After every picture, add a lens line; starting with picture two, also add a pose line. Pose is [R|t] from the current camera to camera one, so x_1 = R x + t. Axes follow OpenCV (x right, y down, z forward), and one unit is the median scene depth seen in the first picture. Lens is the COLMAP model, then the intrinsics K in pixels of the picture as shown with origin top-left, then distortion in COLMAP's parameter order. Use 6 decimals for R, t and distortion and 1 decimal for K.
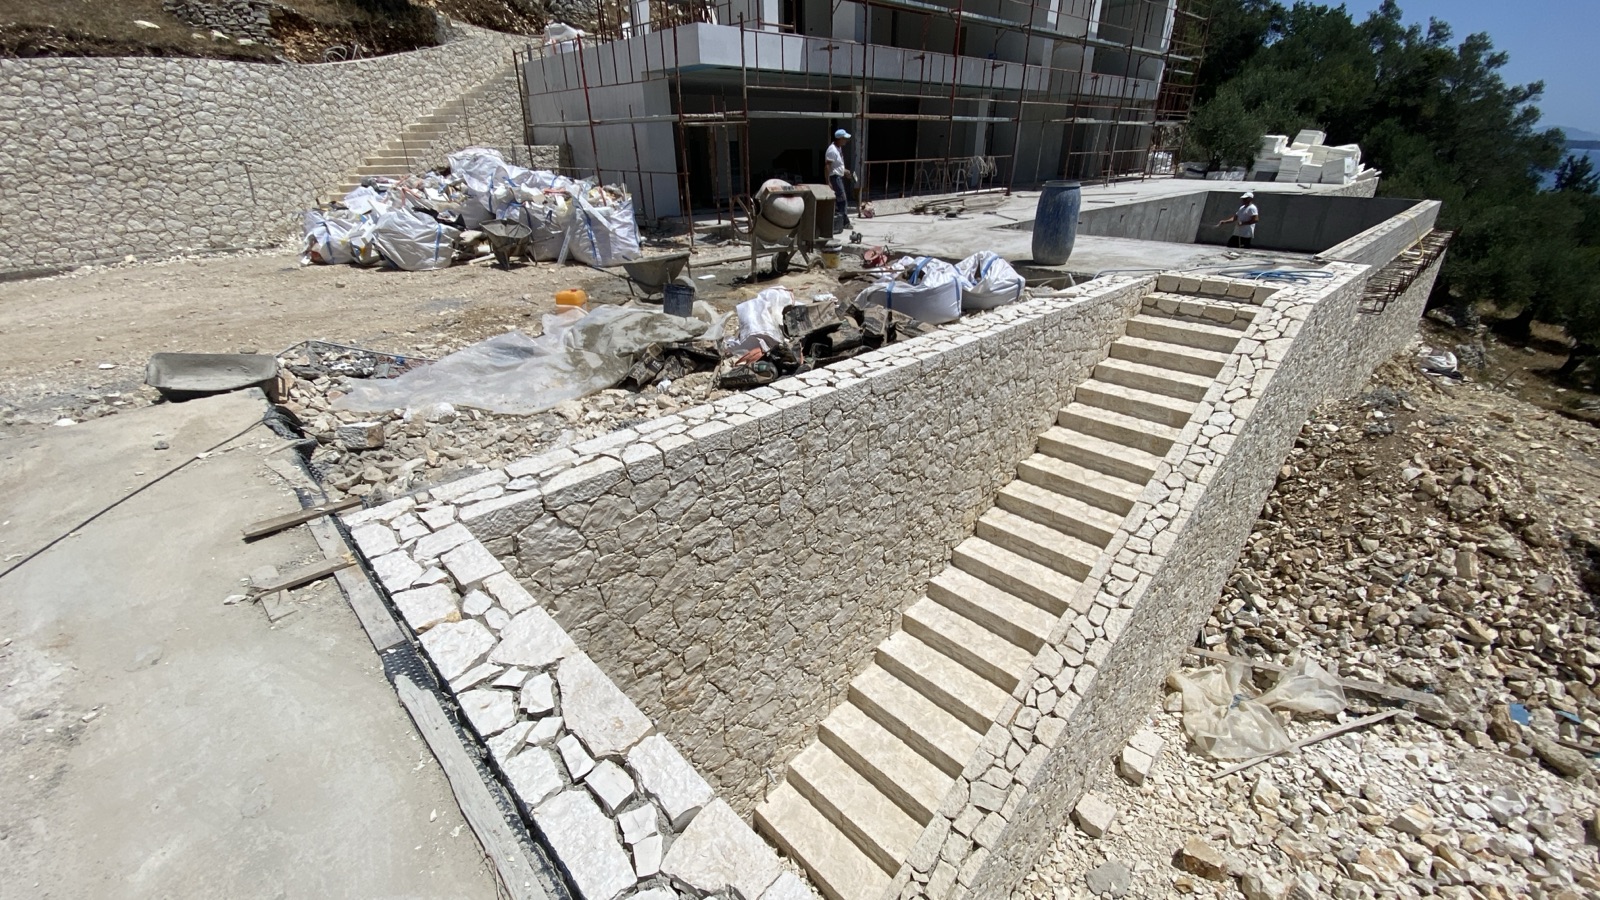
lens RADIAL K [[653.6, 0, 792.4], [0, 653.6, 454.1], [0, 0, 1]] dist [0.010235, -0.016425]
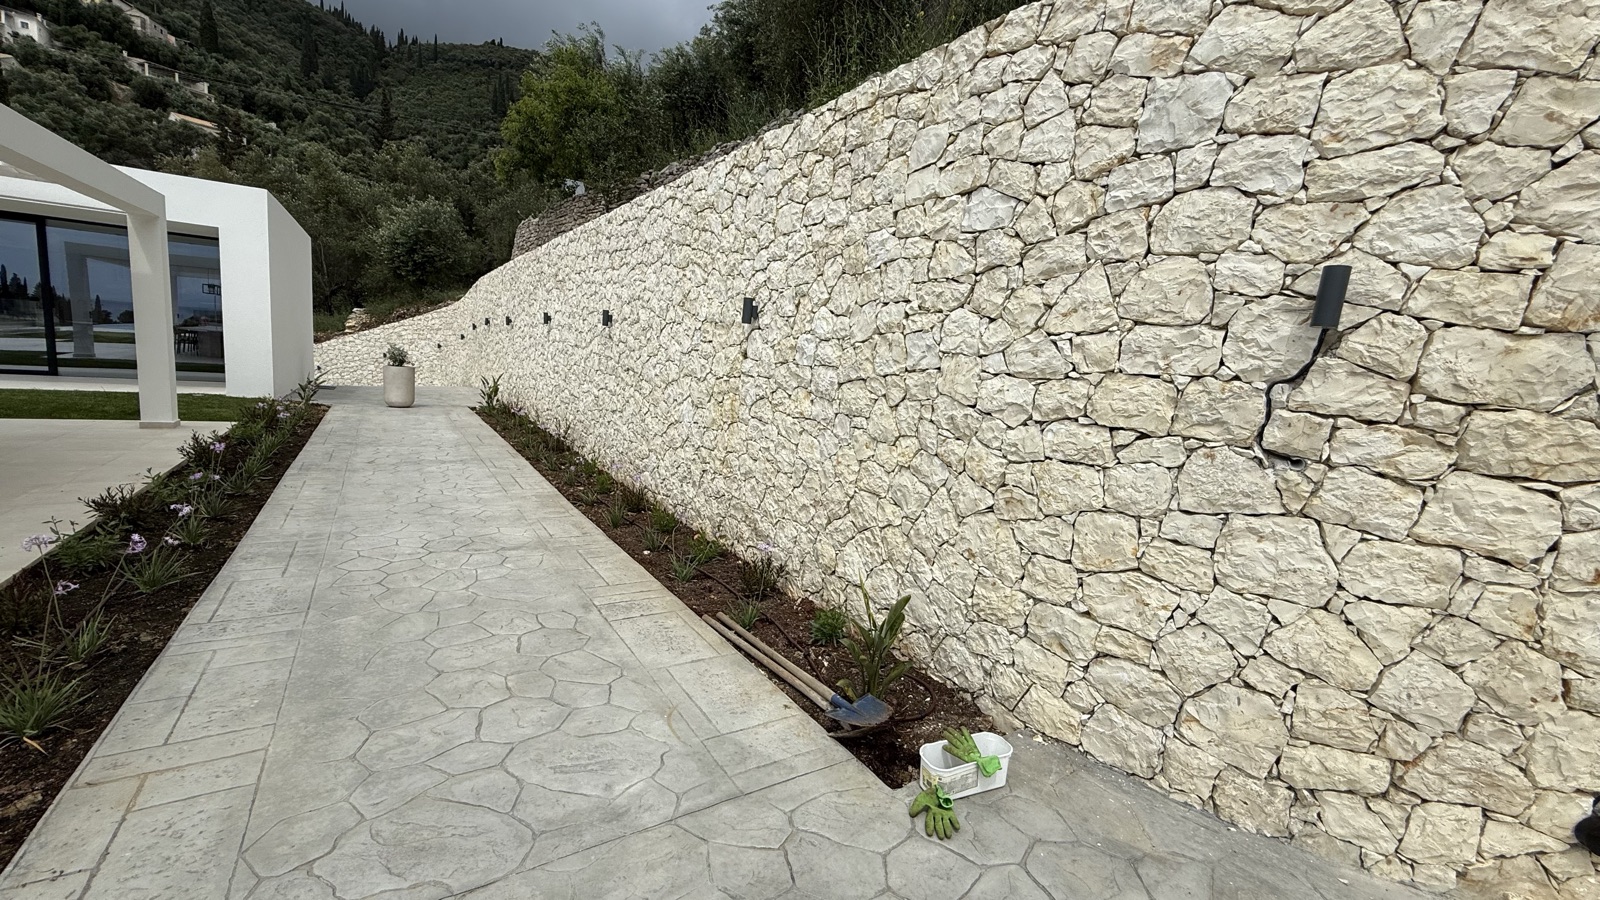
lens RADIAL K [[637.0, 0, 795.1], [0, 637.0, 448.8], [0, 0, 1]] dist [0.000319, 0.000111]
pose [[-0.183212, 0.145795, -0.972202, -0.130283], [-0.488657, 0.844609, 0.218748, -0.083920], [0.853023, 0.515151, -0.083499, 0.178495]]
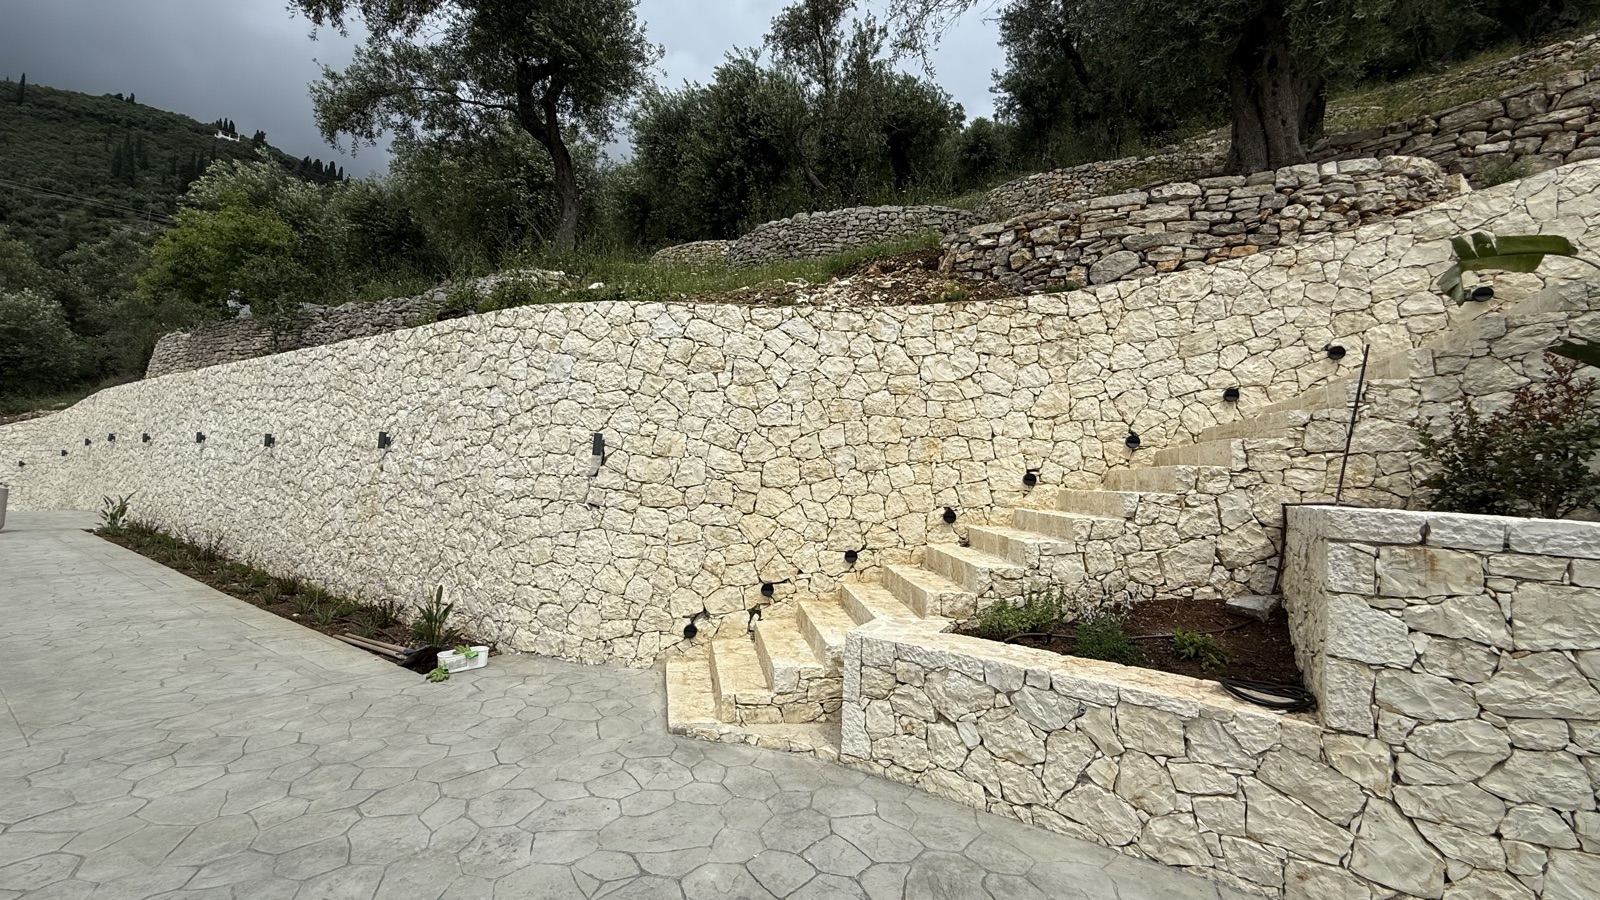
lens RADIAL K [[637.0, 0, 795.1], [0, 637.0, 448.8], [0, 0, 1]] dist [0.000319, 0.000111]
pose [[0.214999, -0.015153, -0.976497, -0.079386], [-0.468210, 0.875879, -0.116680, -0.097898], [0.857062, 0.482292, 0.181218, 0.201592]]
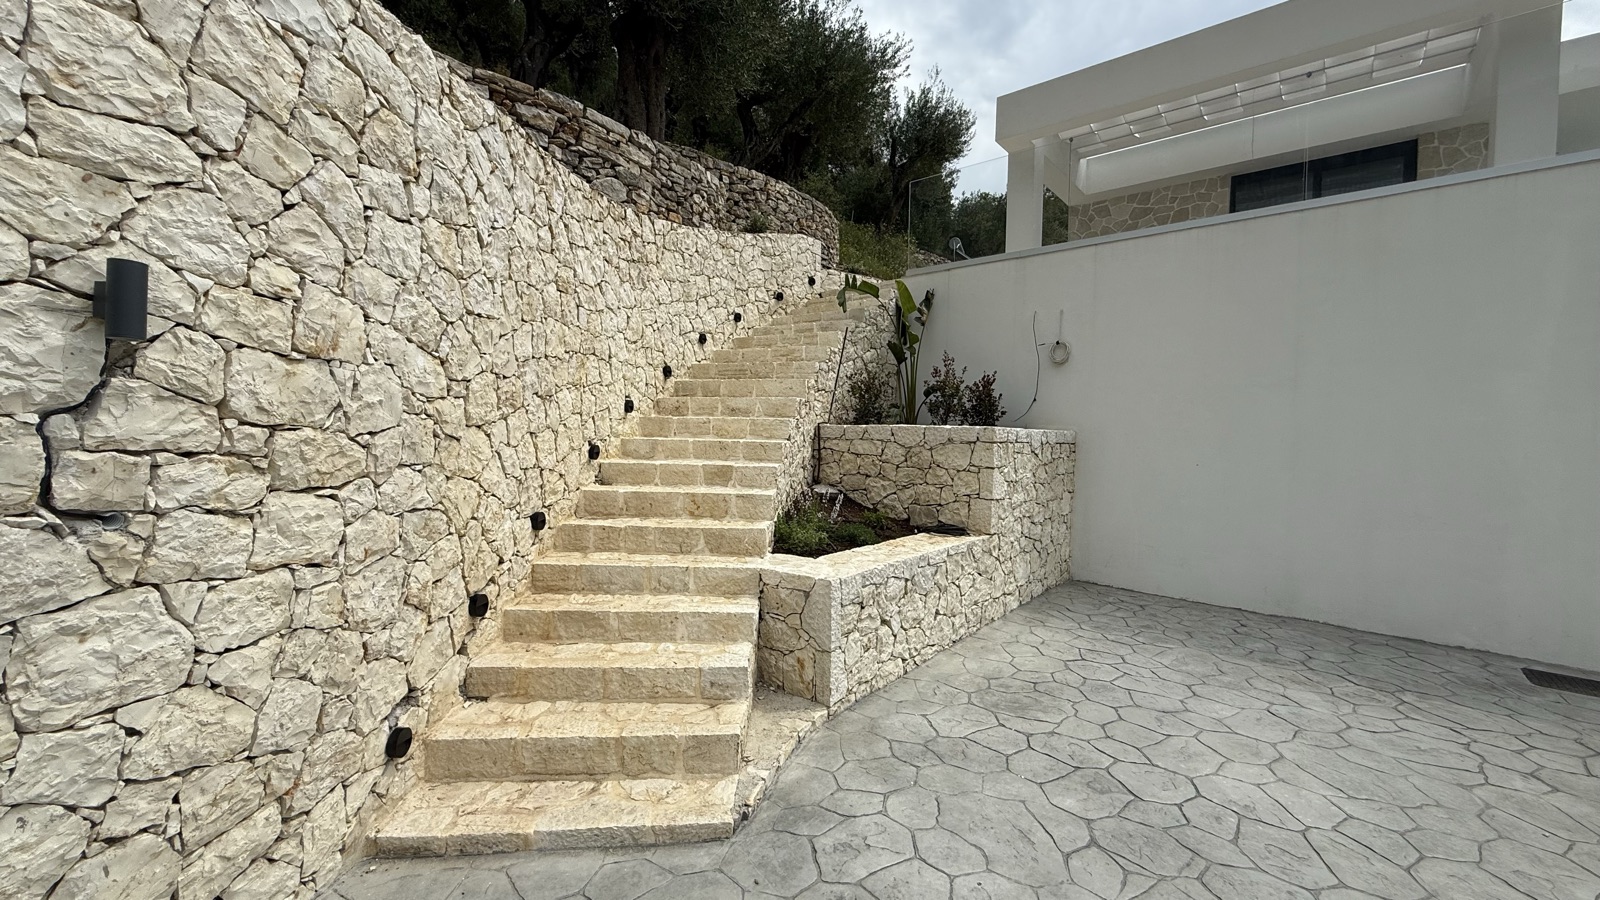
lens RADIAL K [[637.0, 0, 795.1], [0, 637.0, 448.8], [0, 0, 1]] dist [0.000319, 0.000111]
pose [[0.992741, 0.037014, 0.114437, -0.143902], [0.012251, 0.915400, -0.402359, -0.081136], [-0.119649, 0.400840, 0.908302, 0.171925]]
